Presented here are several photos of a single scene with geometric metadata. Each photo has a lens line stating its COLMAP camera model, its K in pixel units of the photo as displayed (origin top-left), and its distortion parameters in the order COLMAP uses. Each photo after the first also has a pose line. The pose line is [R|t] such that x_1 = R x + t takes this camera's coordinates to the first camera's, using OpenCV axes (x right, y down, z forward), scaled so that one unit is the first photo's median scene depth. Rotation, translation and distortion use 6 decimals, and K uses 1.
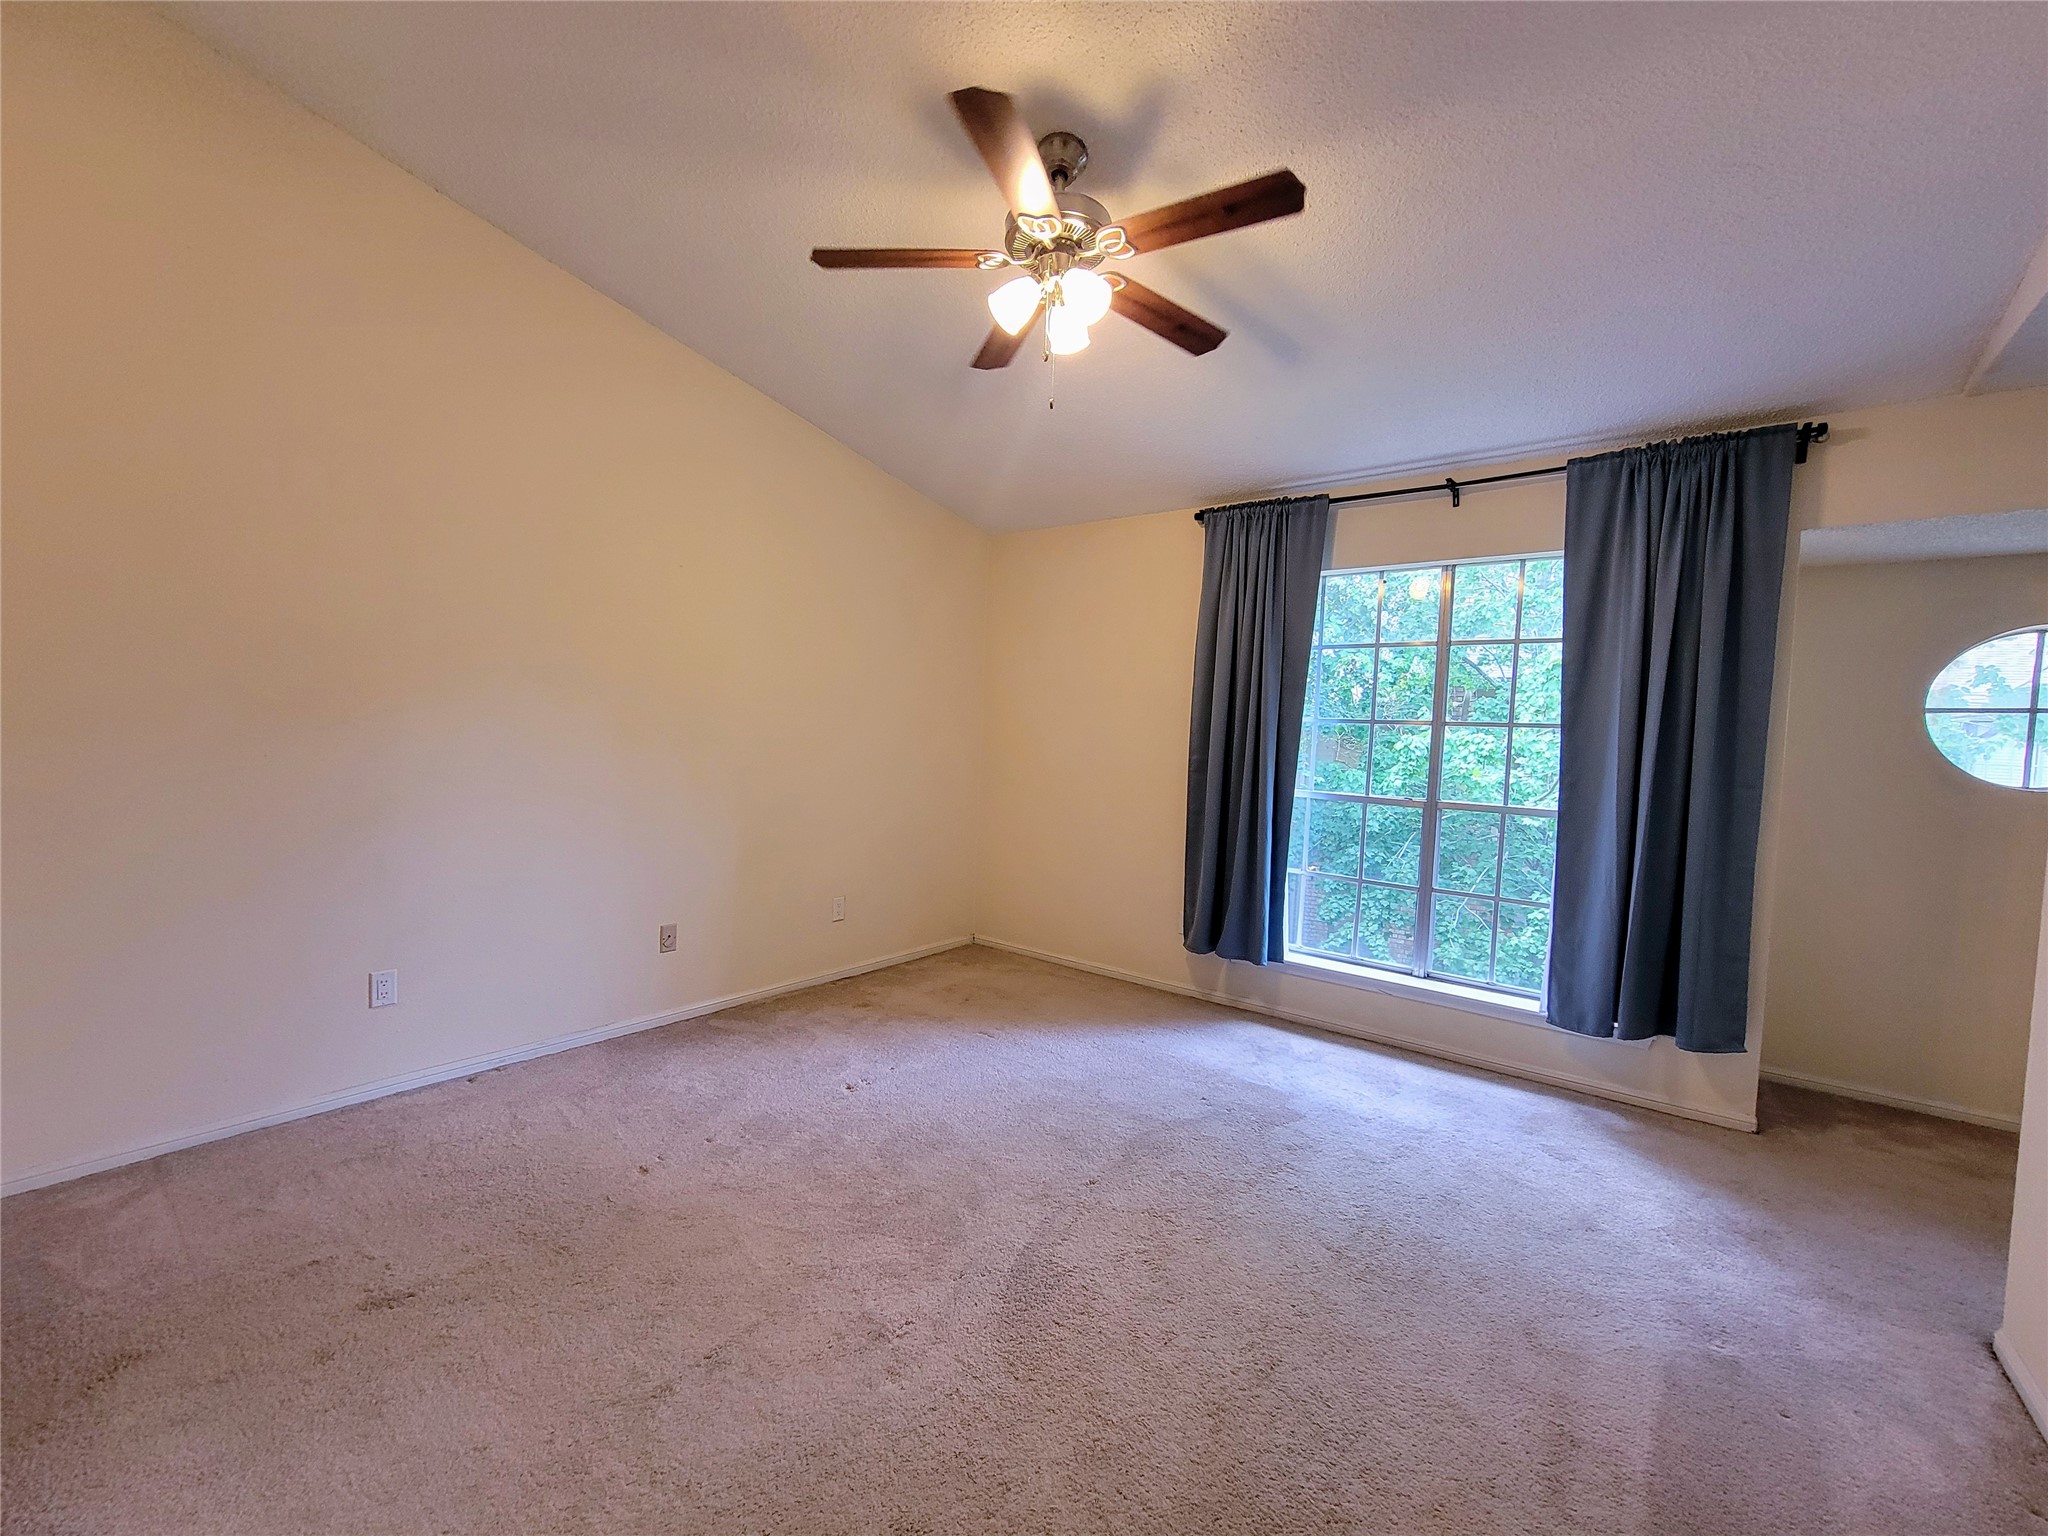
lens RADIAL K [[831.6, 0, 1031.9], [0, 831.6, 778.4], [0, 0, 1]] dist [-0.004270, -0.000144]
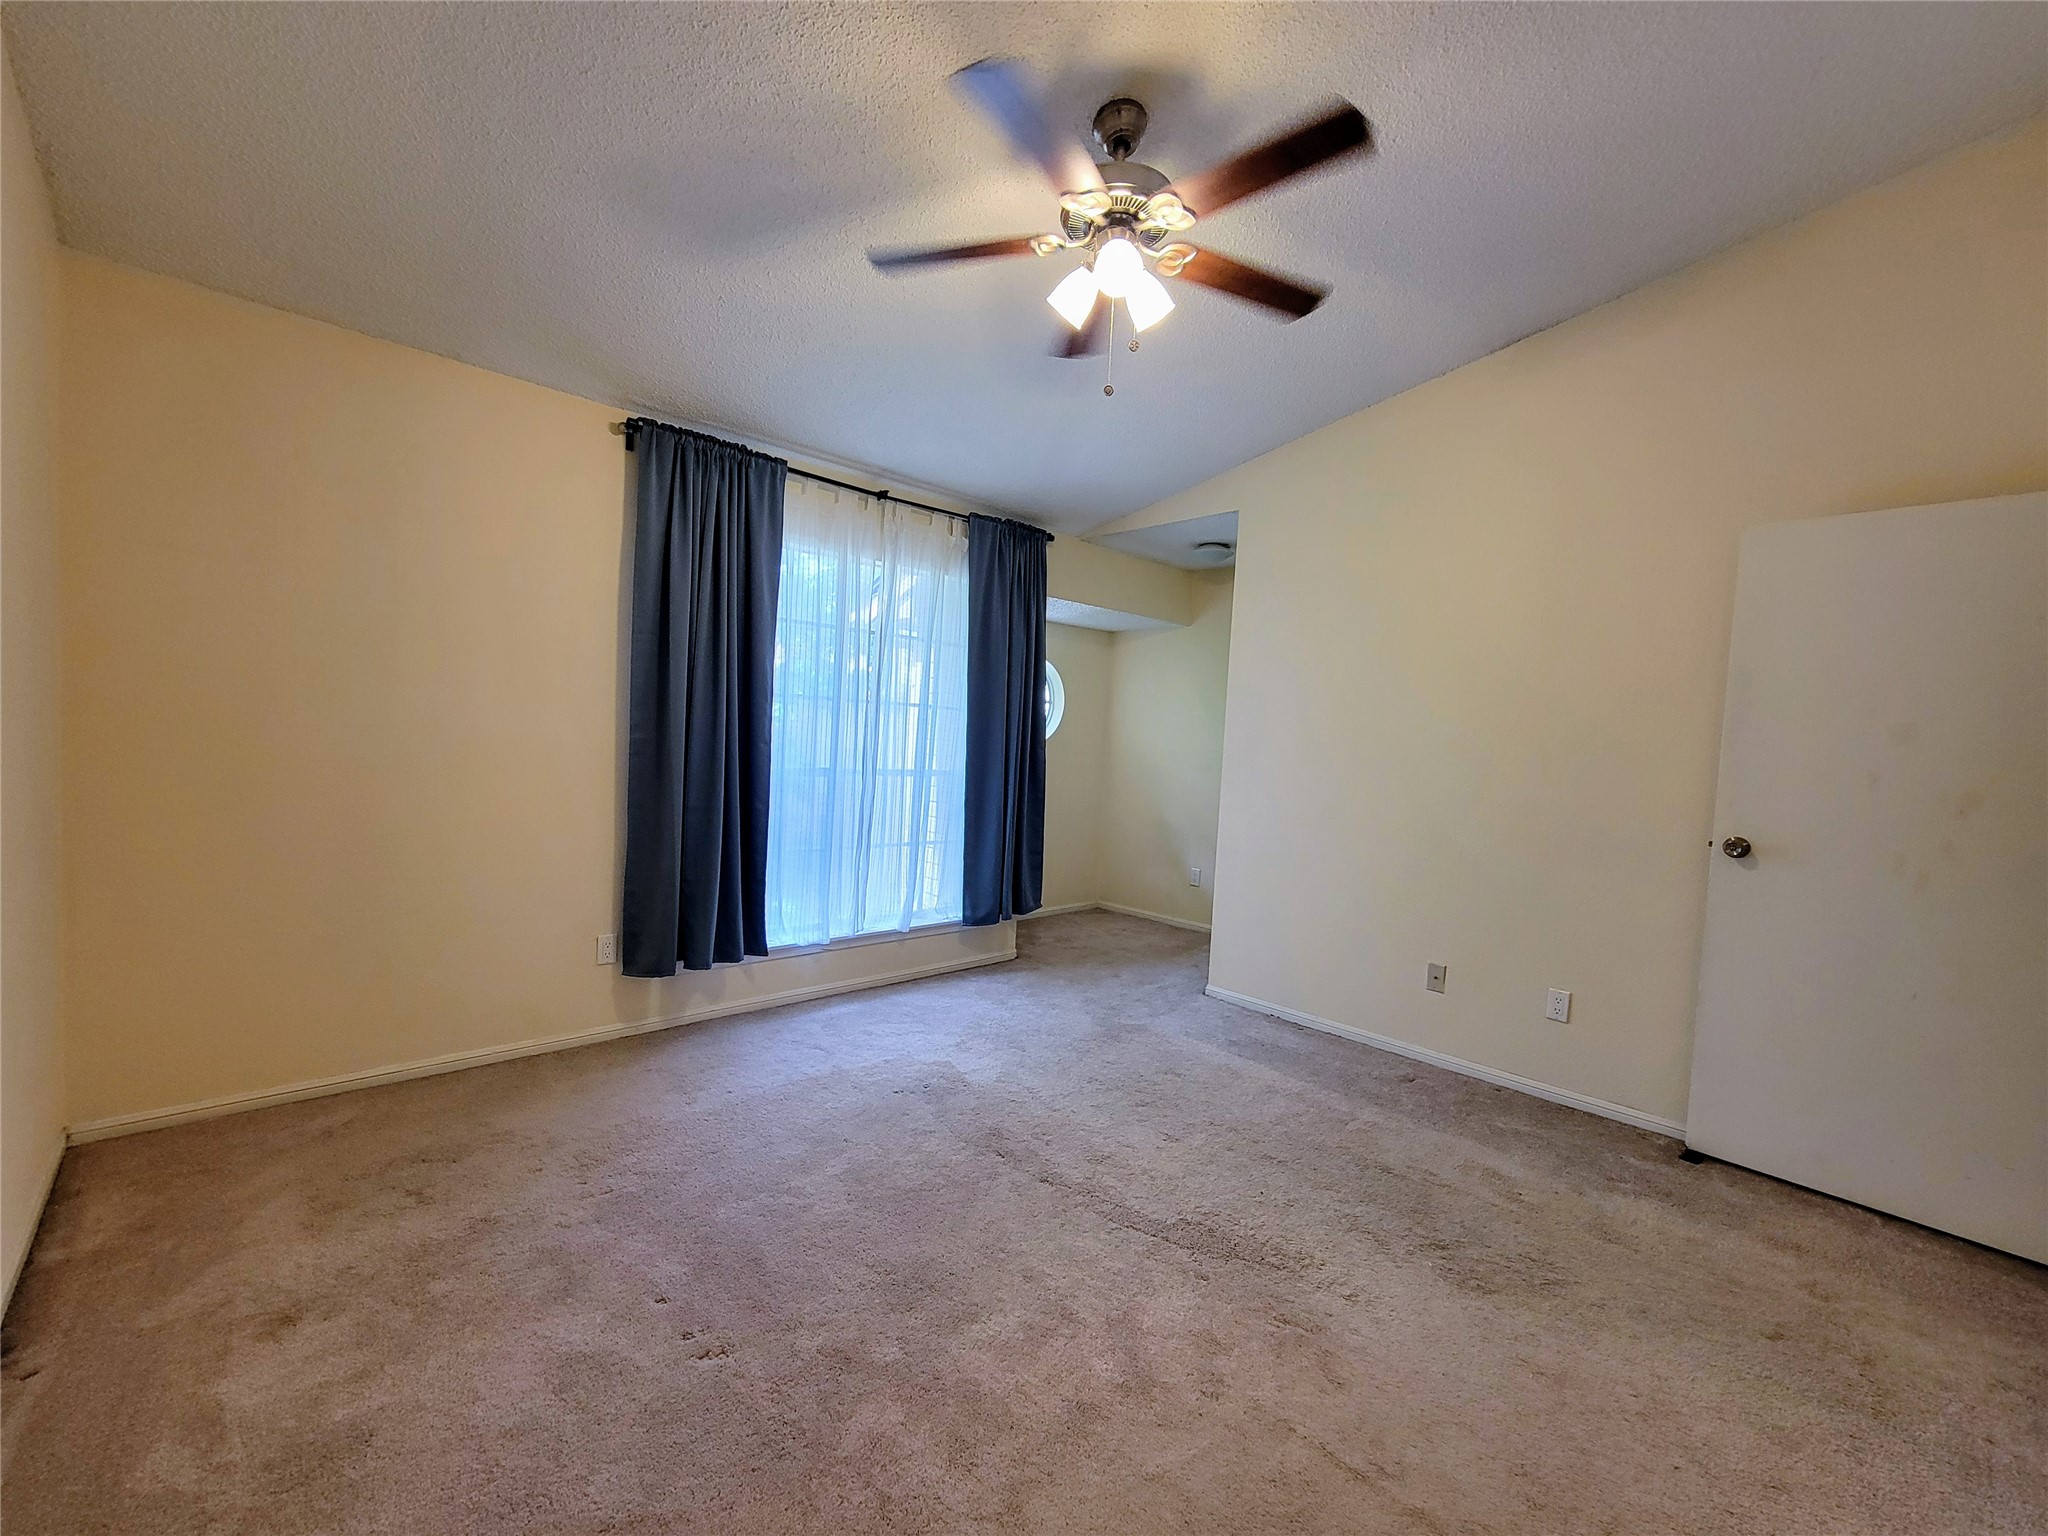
lens RADIAL K [[831.6, 0, 1032.1], [0, 831.6, 764.0], [0, 0, 1]] dist [-0.004270, -0.000144]
pose [[0.169997, -0.068093, 0.983089, -0.563808], [0.011043, 0.997679, 0.067194, -0.051308], [-0.985383, -0.000566, 0.170354, 0.544139]]
